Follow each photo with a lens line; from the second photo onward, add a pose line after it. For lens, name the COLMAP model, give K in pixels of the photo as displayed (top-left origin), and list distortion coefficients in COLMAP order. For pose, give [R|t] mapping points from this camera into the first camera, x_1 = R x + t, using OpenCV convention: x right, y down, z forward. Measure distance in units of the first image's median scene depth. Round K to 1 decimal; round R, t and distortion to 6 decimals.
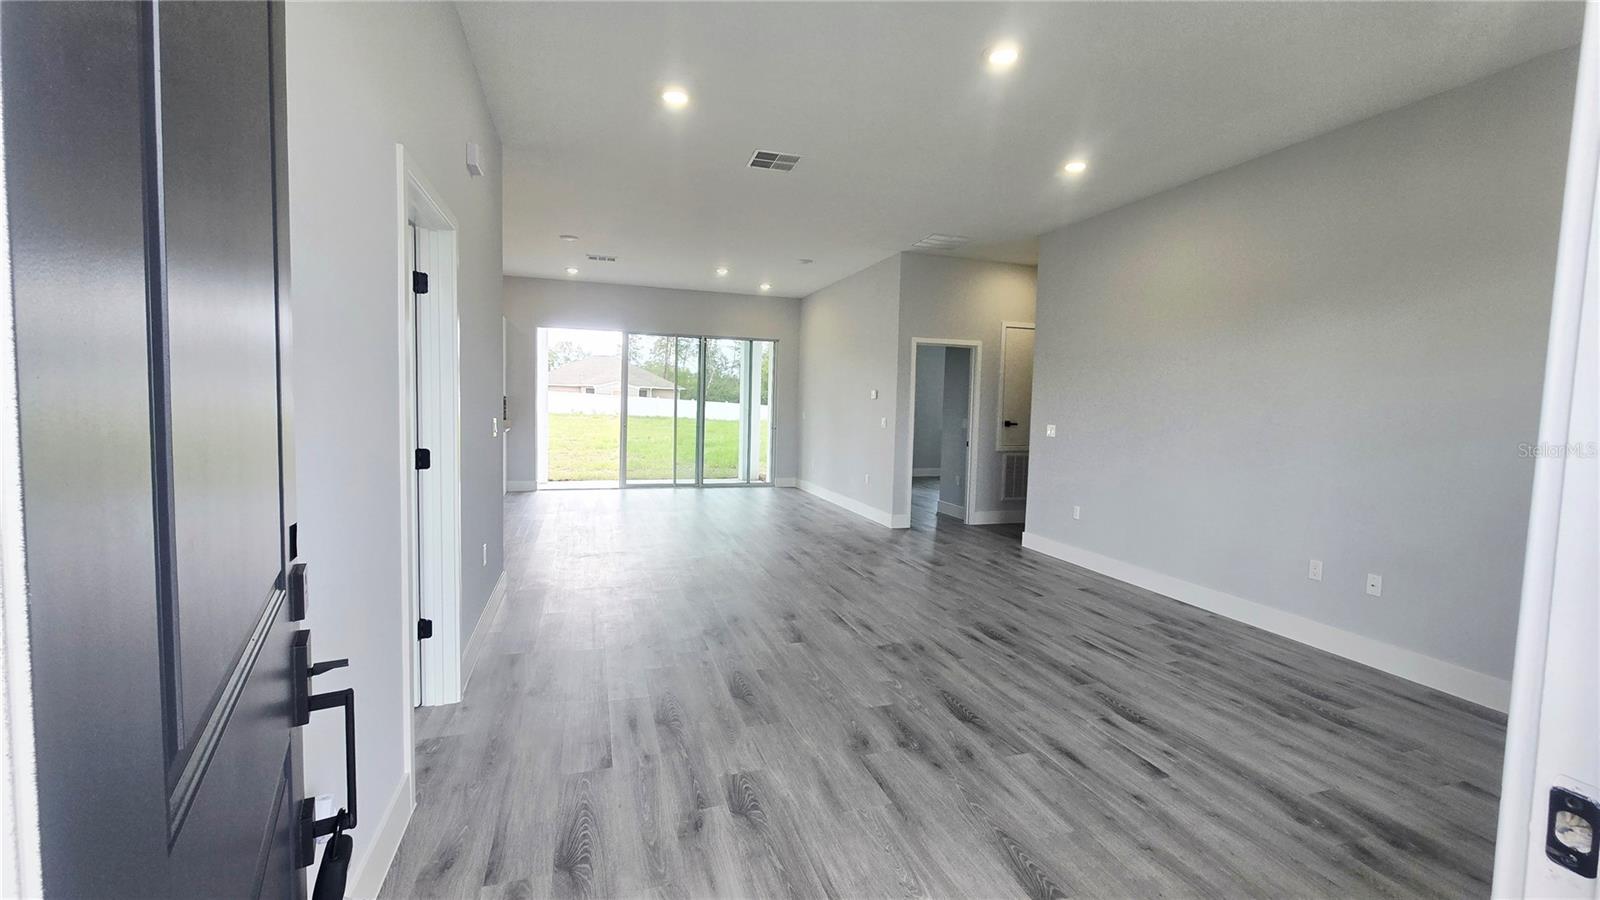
lens RADIAL K [[654.2, 0, 808.3], [0, 654.2, 450.7], [0, 0, 1]] dist [-0.003012, -0.000195]
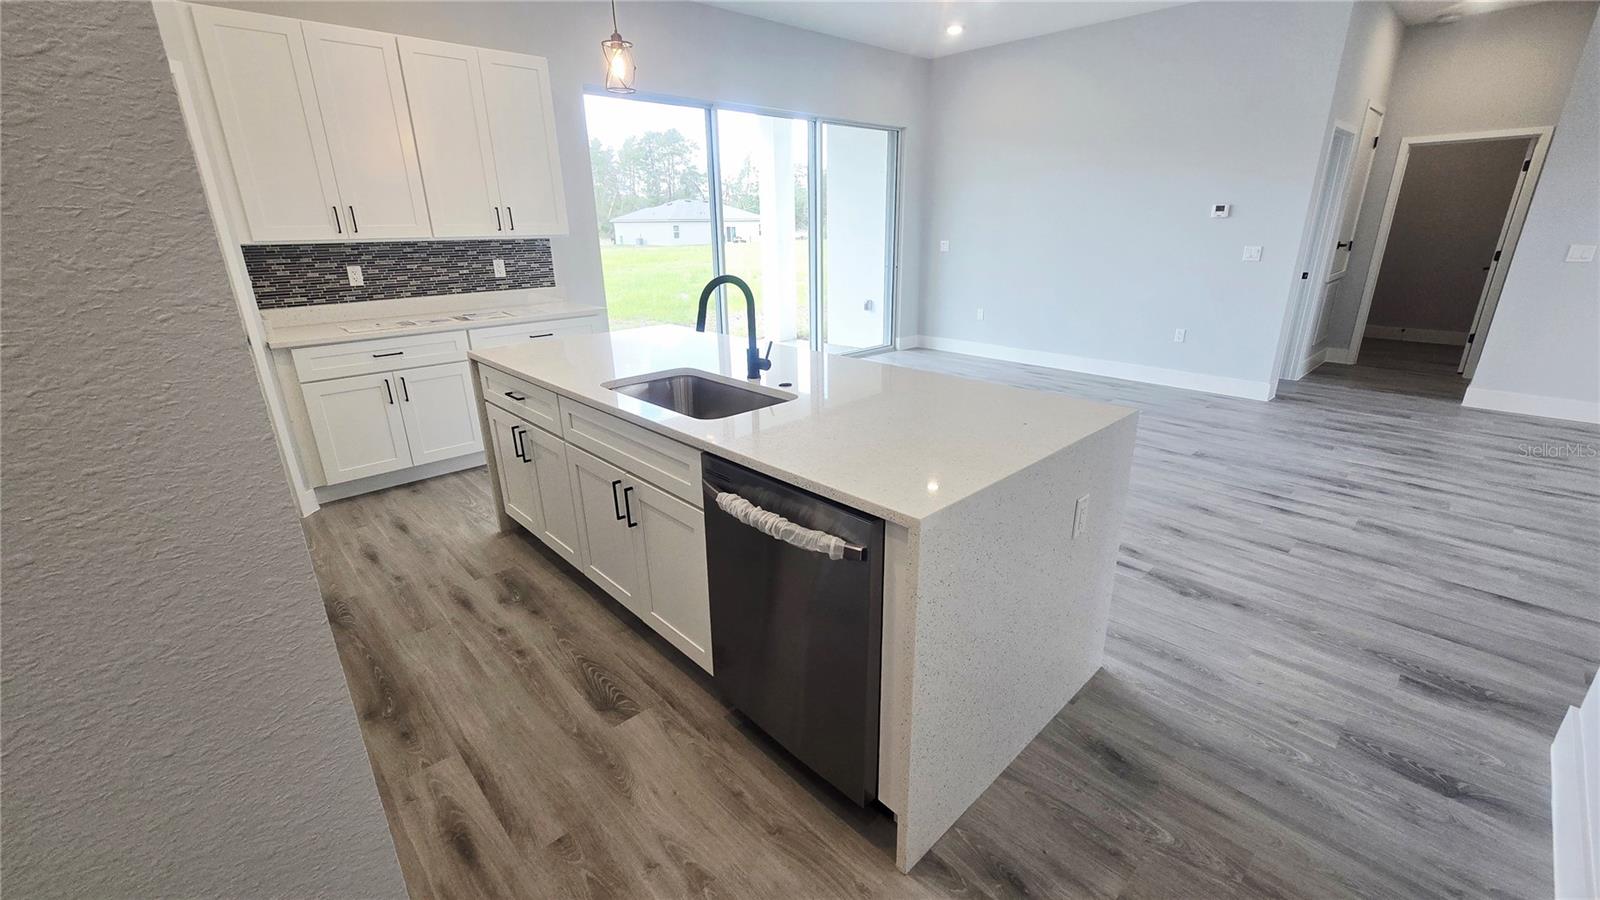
lens RADIAL K [[654.2, 0, 811.2], [0, 654.2, 446.6], [0, 0, 1]] dist [-0.003012, -0.000195]
pose [[0.905038, -0.170770, 0.389544, -1.187791], [0.063940, 0.960077, 0.272330, -0.124850], [-0.420498, -0.221561, 0.879825, 1.038354]]
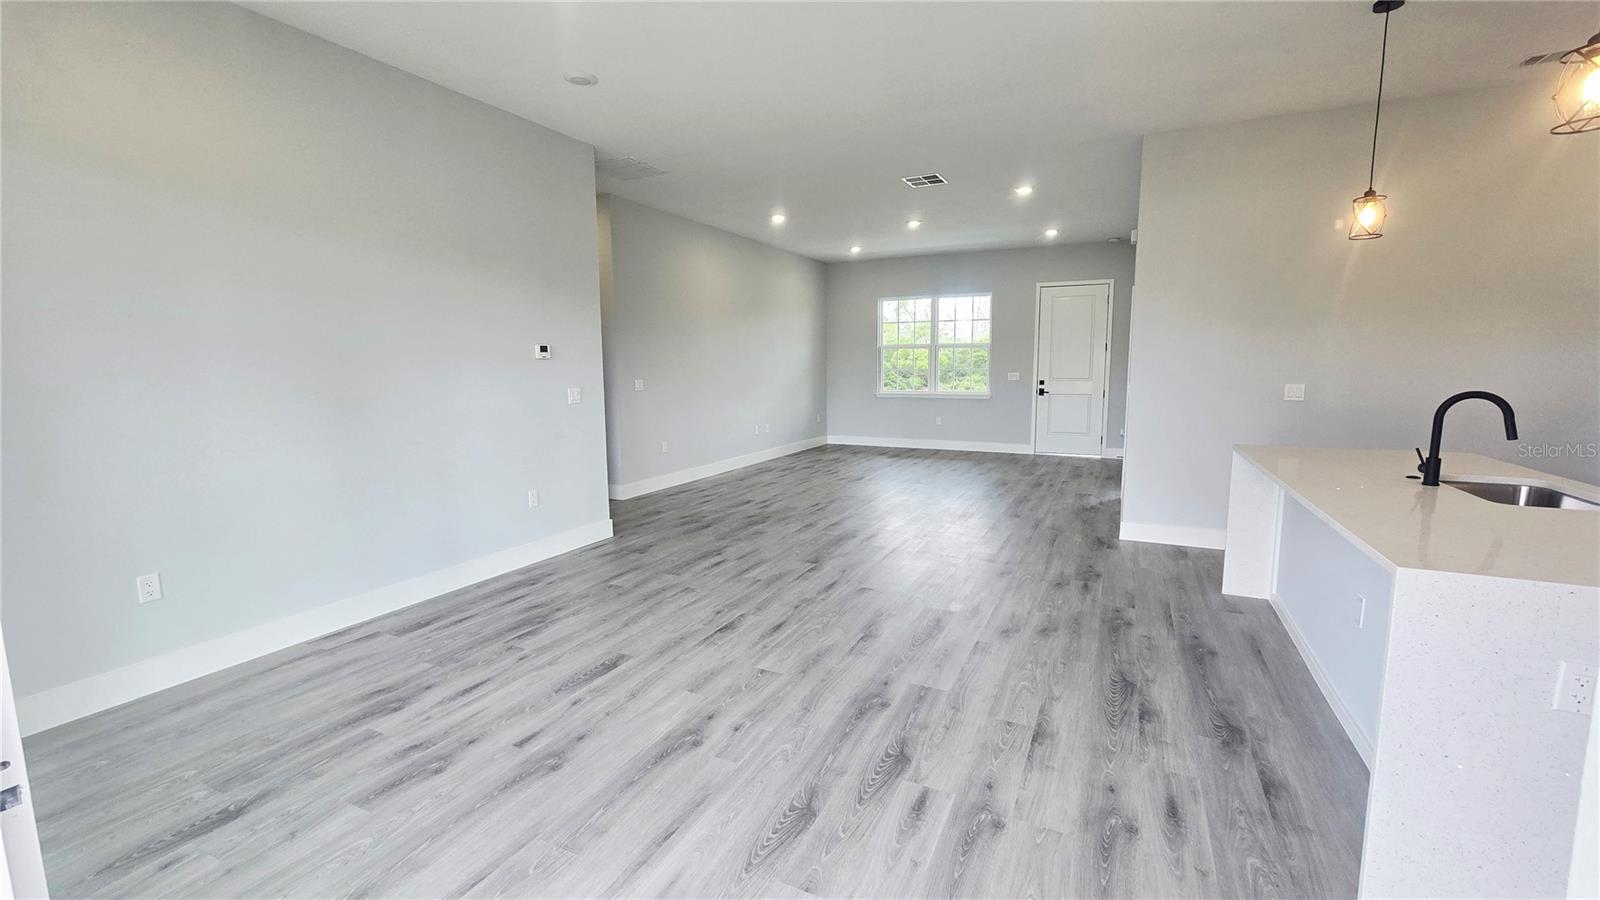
lens RADIAL K [[654.2, 0, 812.7], [0, 654.2, 442.8], [0, 0, 1]] dist [-0.003012, -0.000195]
pose [[-0.716724, -0.105358, 0.689353, -0.987755], [0.040858, 0.980479, 0.192333, -0.217334], [-0.696159, 0.166015, -0.698428, 2.500818]]
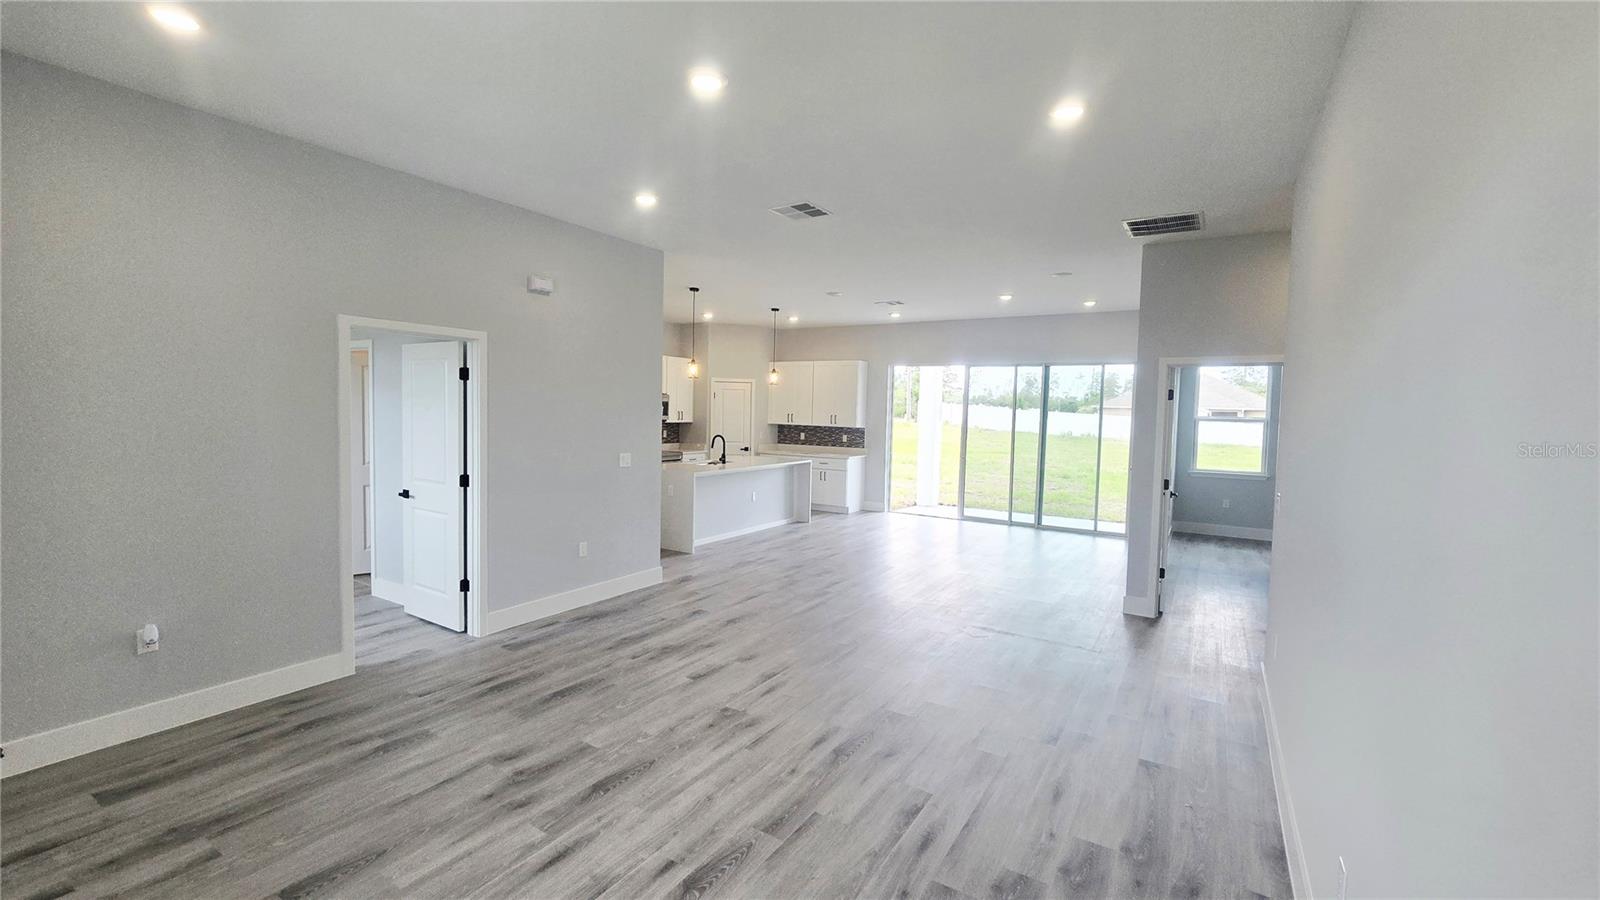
lens RADIAL K [[654.2, 0, 813.2], [0, 654.2, 445.2], [0, 0, 1]] dist [-0.003012, -0.000195]
pose [[0.642879, 0.032277, -0.765288, 0.869431], [-0.063421, 0.997924, -0.011188, -0.078730], [0.763338, 0.055728, 0.643591, 0.437630]]
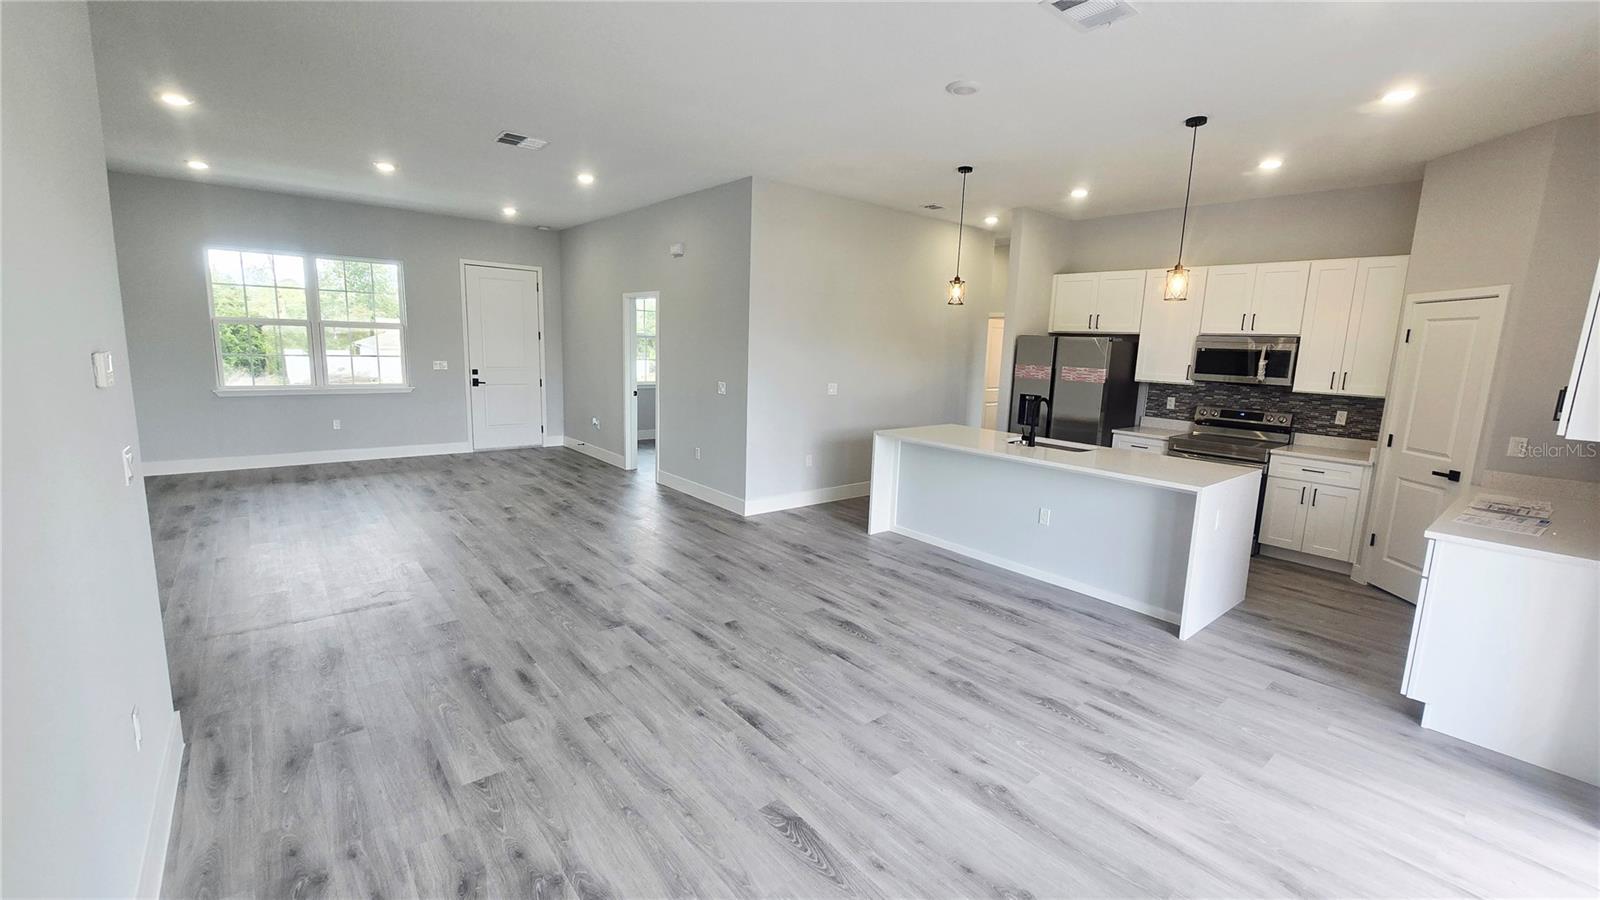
lens RADIAL K [[654.2, 0, 809.4], [0, 654.2, 449.7], [0, 0, 1]] dist [-0.003012, -0.000195]
pose [[-0.928010, 0.002251, -0.372548, -0.103898], [-0.086246, 0.971519, 0.220707, -0.262693], [0.362435, 0.236949, -0.901386, 2.613608]]
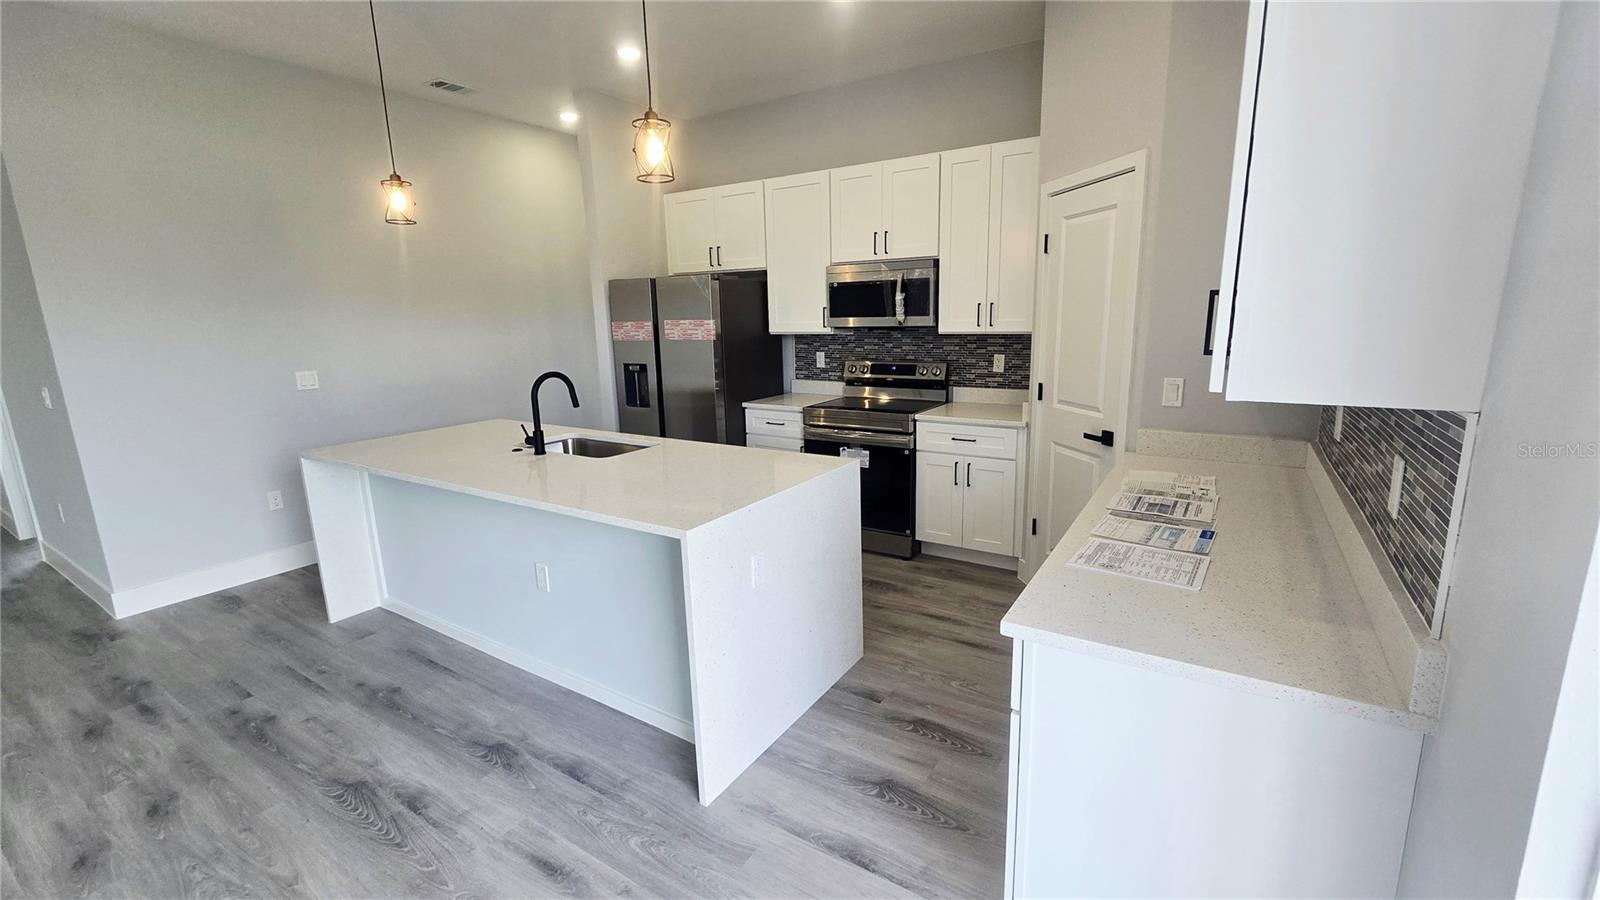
lens RADIAL K [[654.2, 0, 810.4], [0, 654.2, 445.4], [0, 0, 1]] dist [-0.003012, -0.000195]
pose [[-0.777053, 0.118706, -0.618141, -0.756958], [-0.043187, 0.969687, 0.240504, -0.233221], [0.627952, 0.213580, -0.748372, 2.390903]]
